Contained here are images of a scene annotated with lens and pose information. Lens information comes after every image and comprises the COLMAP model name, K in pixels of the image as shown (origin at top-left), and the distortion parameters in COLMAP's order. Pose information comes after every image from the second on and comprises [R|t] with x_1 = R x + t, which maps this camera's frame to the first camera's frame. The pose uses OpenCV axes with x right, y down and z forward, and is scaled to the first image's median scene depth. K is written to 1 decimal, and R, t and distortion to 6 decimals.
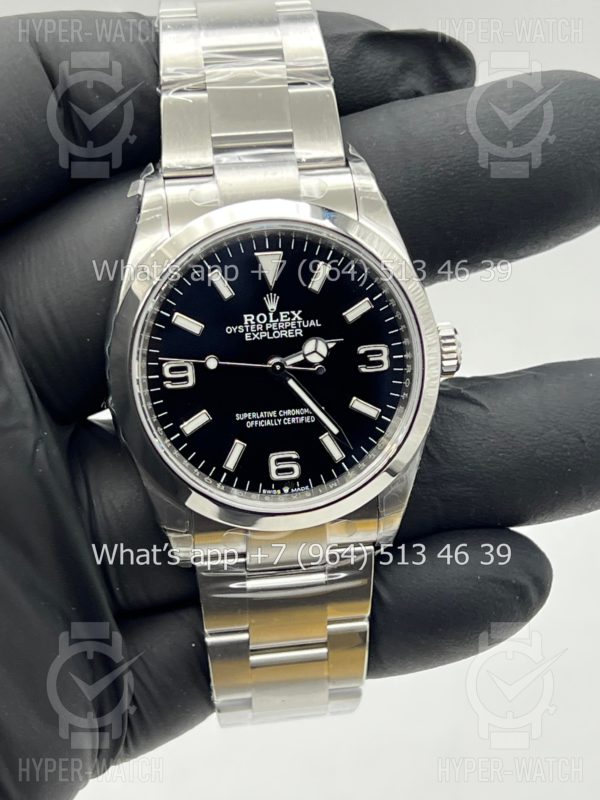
lens RADIAL K [[1812.4, 0, 300.0], [0, 1812.4, 400.0], [0, 0, 1]] dist [0.255990, -0.150074]
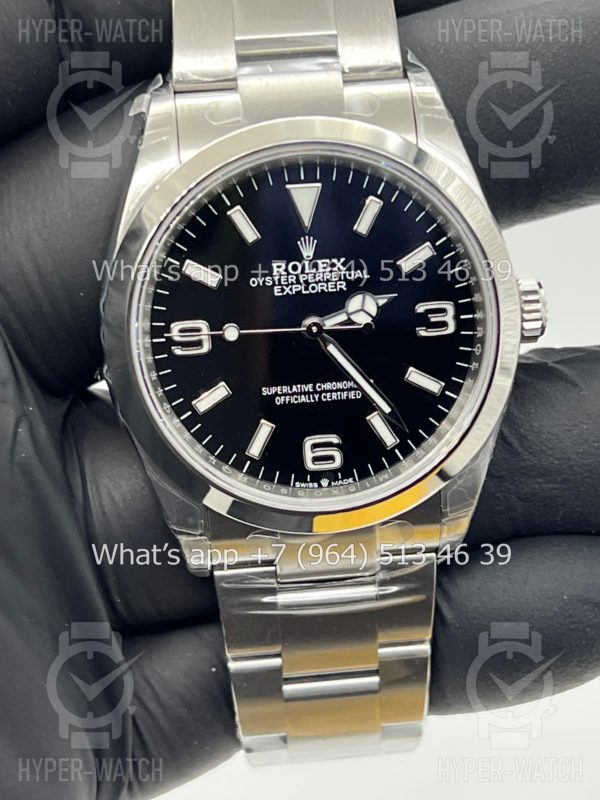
lens RADIAL K [[1812.4, 0, 300.0], [0, 1812.4, 400.0], [0, 0, 1]] dist [0.255990, -0.150074]
pose [[0.998875, 0.006547, -0.046963, 0.018851], [-0.006084, 0.999931, 0.010007, 0.005098], [0.047026, -0.009710, 0.998846, 0.201550]]
